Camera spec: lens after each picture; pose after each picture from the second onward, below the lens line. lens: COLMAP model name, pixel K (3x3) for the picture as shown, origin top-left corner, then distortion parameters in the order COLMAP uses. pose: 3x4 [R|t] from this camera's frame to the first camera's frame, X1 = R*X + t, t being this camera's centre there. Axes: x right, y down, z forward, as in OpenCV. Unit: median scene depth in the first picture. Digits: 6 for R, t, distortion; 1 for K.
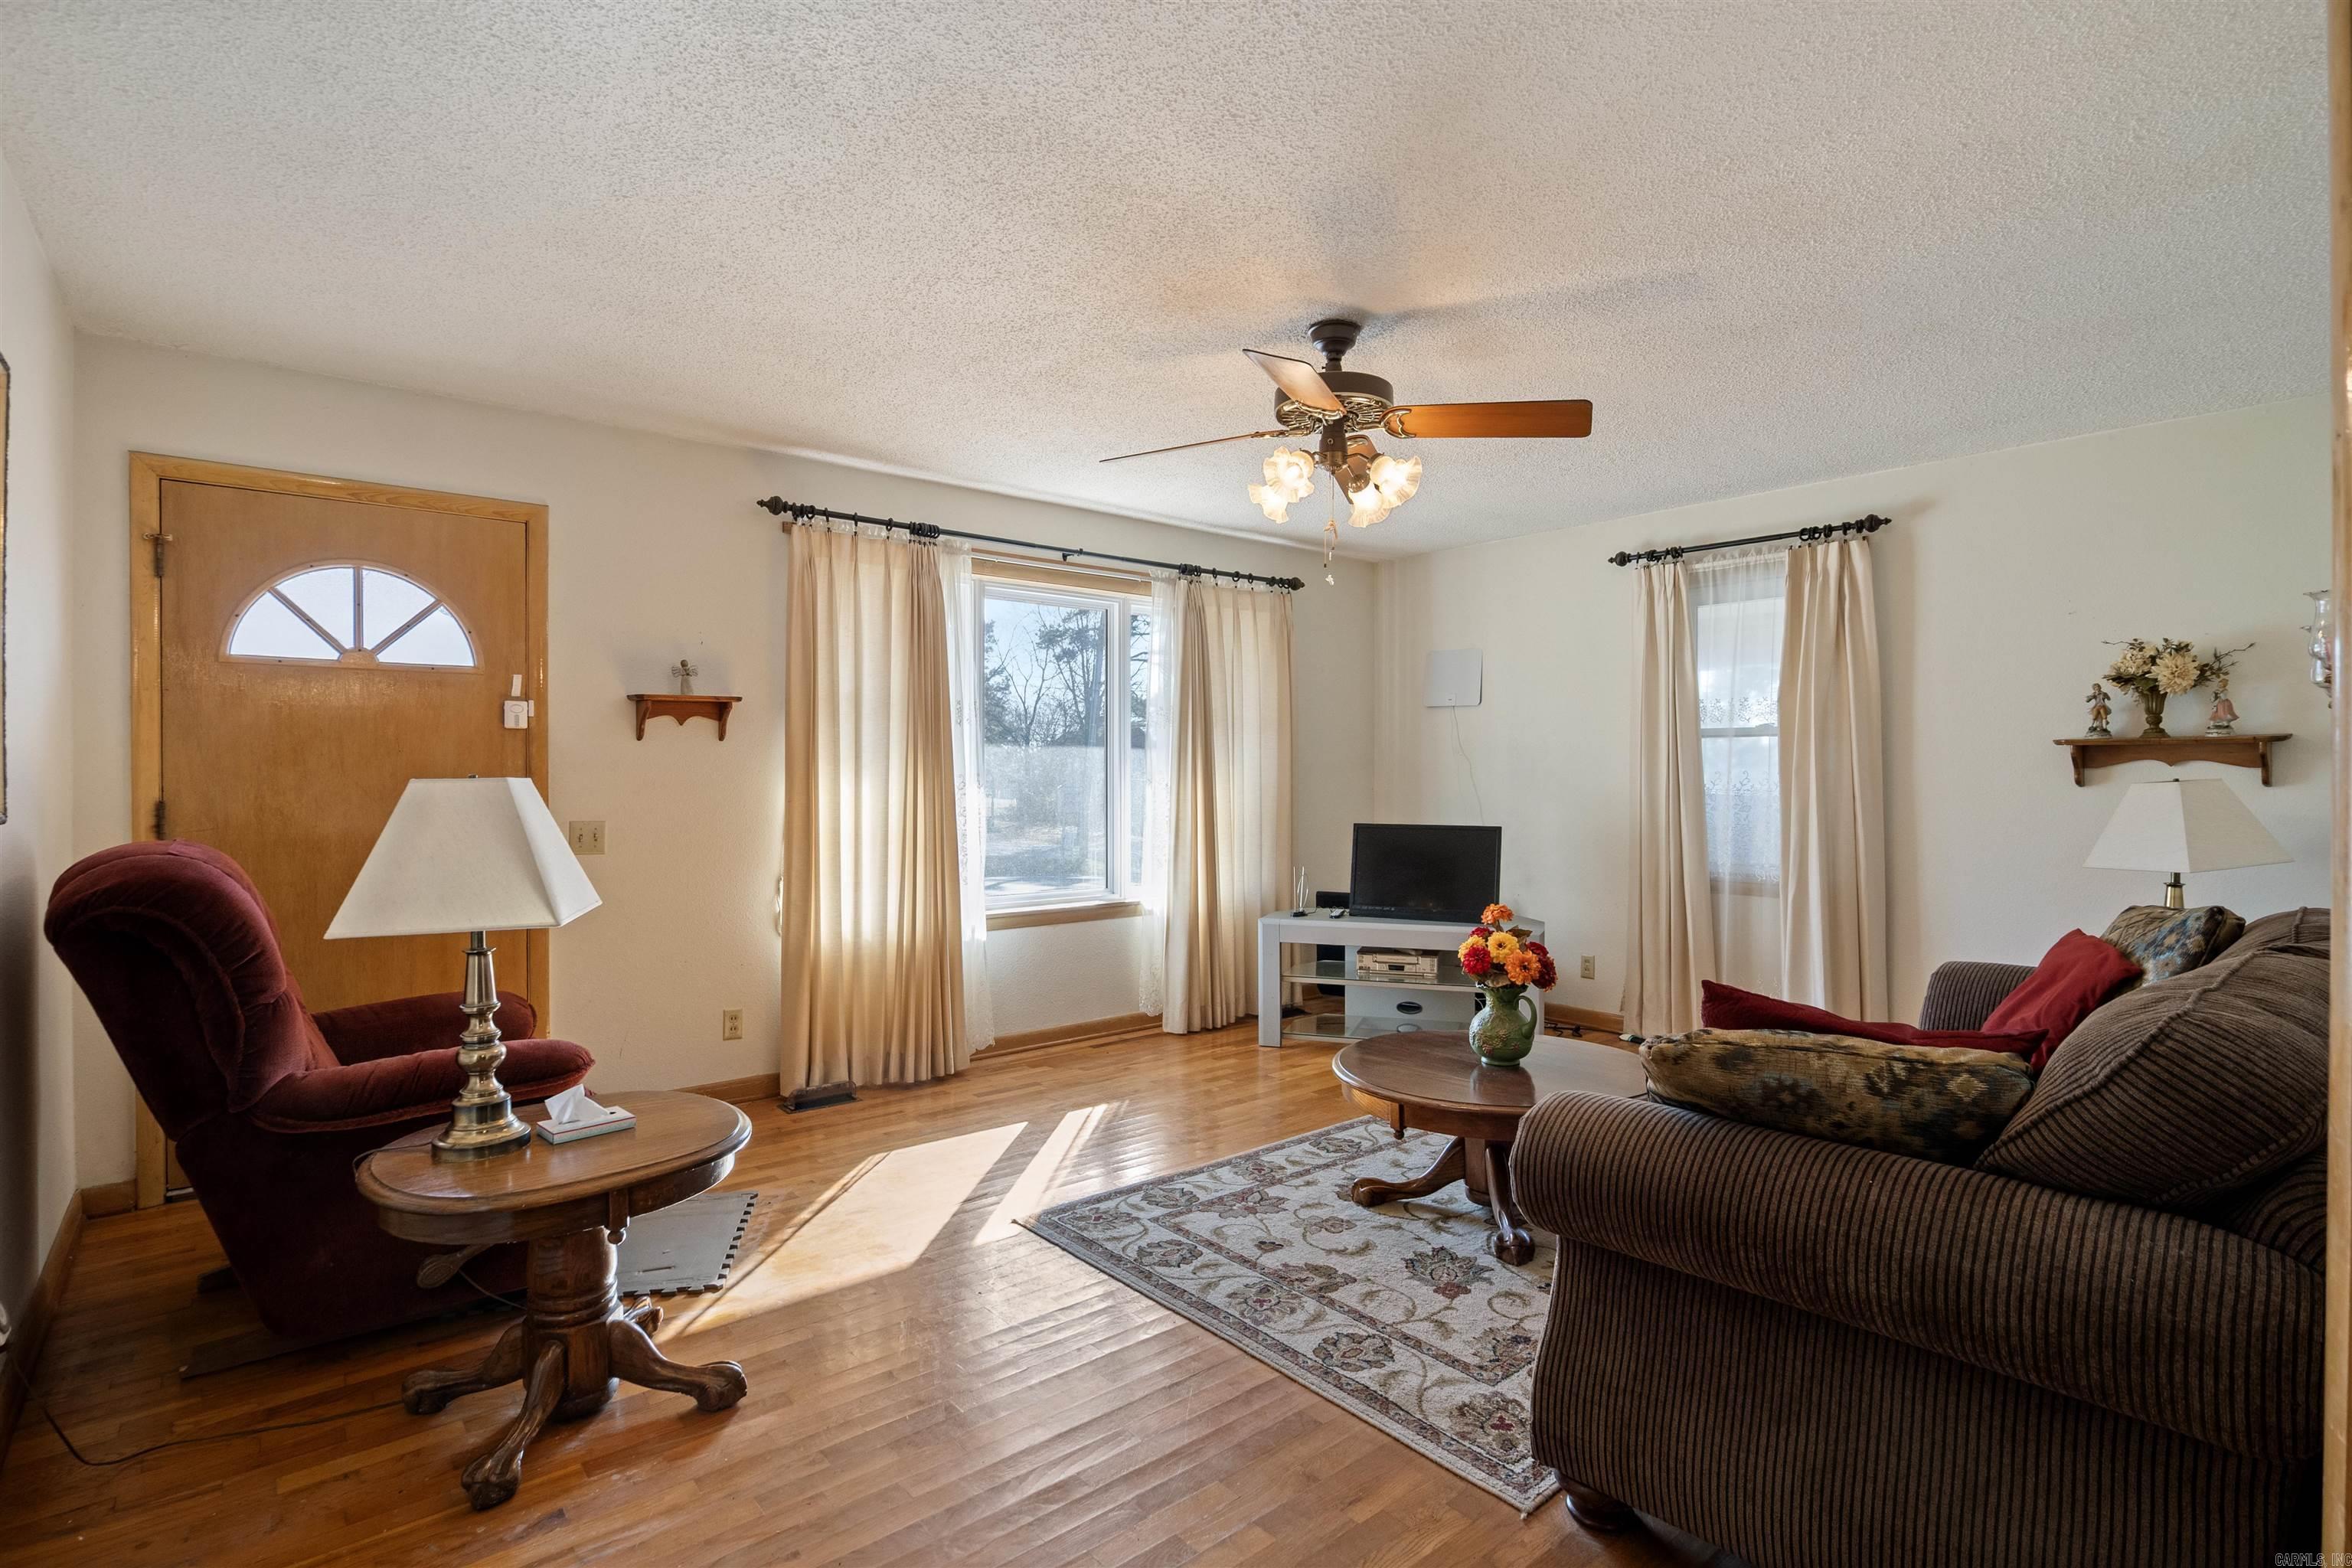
lens RADIAL K [[1121.0, 0, 1168.6], [0, 1121.0, 790.4], [0, 0, 1]] dist [-0.014401, 0.000489]
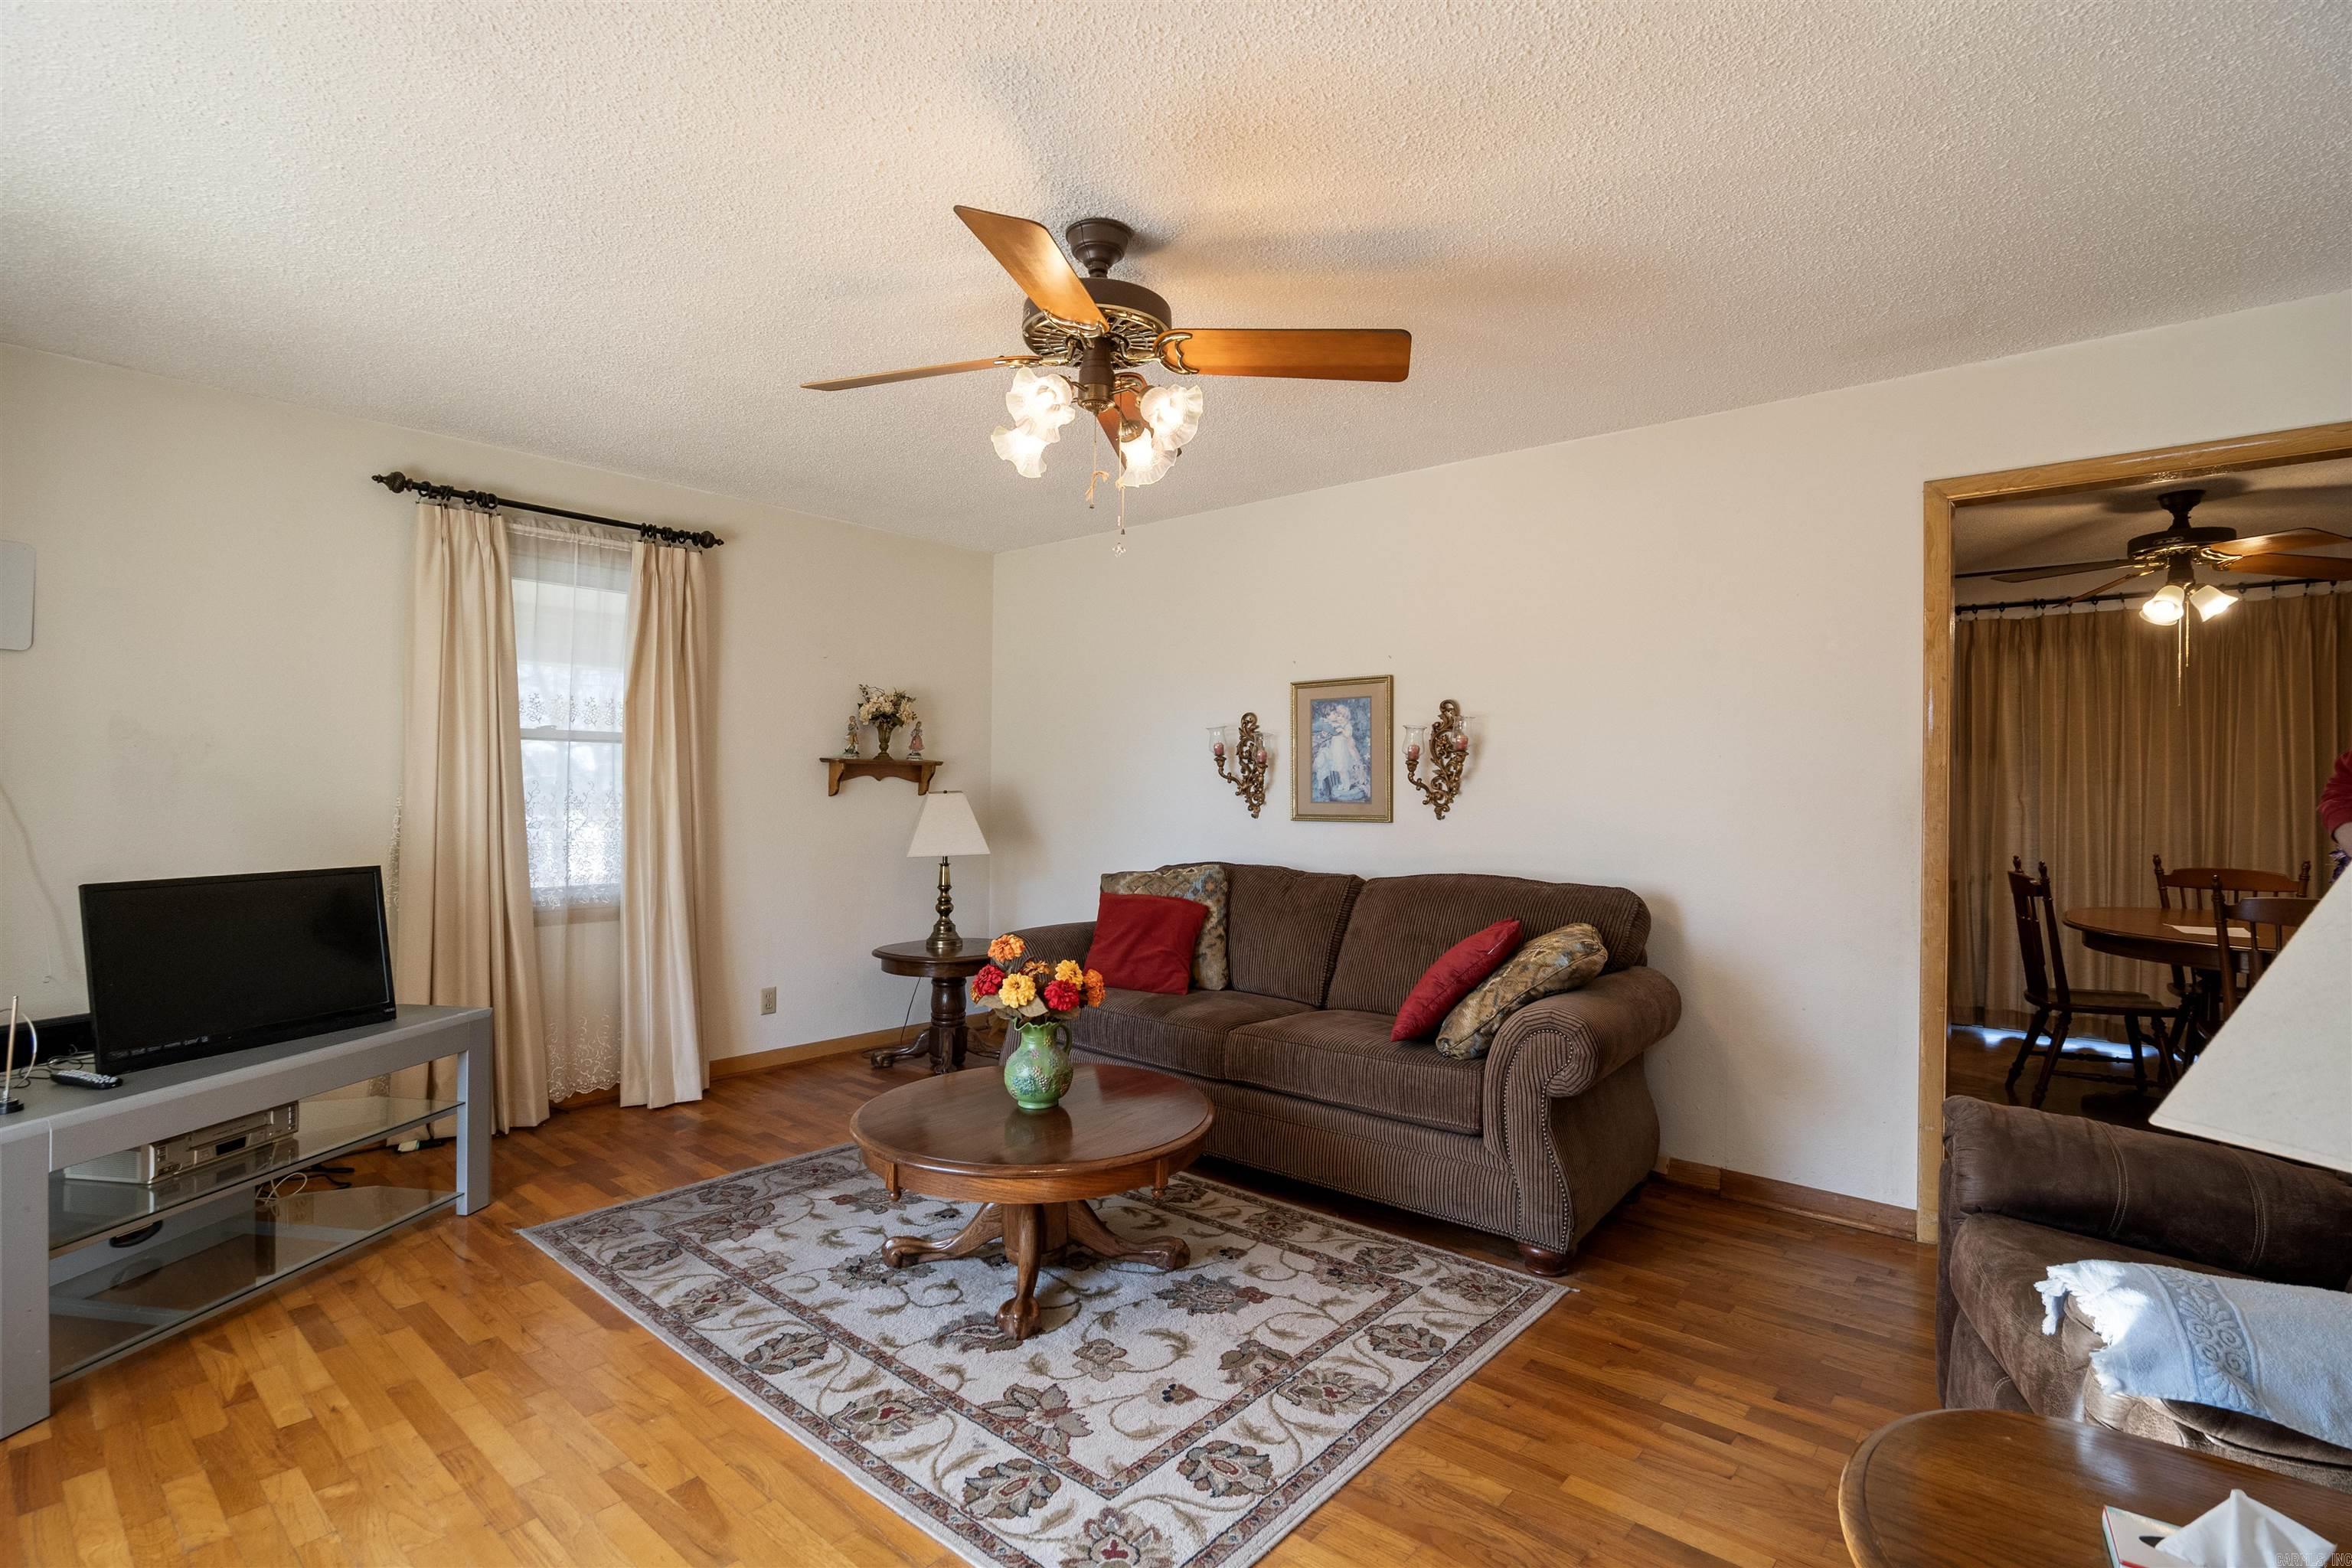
lens RADIAL K [[1121.0, 0, 1168.6], [0, 1121.0, 790.4], [0, 0, 1]] dist [-0.014401, 0.000489]
pose [[-0.161300, -0.003481, 0.986899, -0.628240], [0.005573, 0.999975, 0.004438, -0.016647], [-0.986890, 0.006216, -0.161276, 1.046285]]
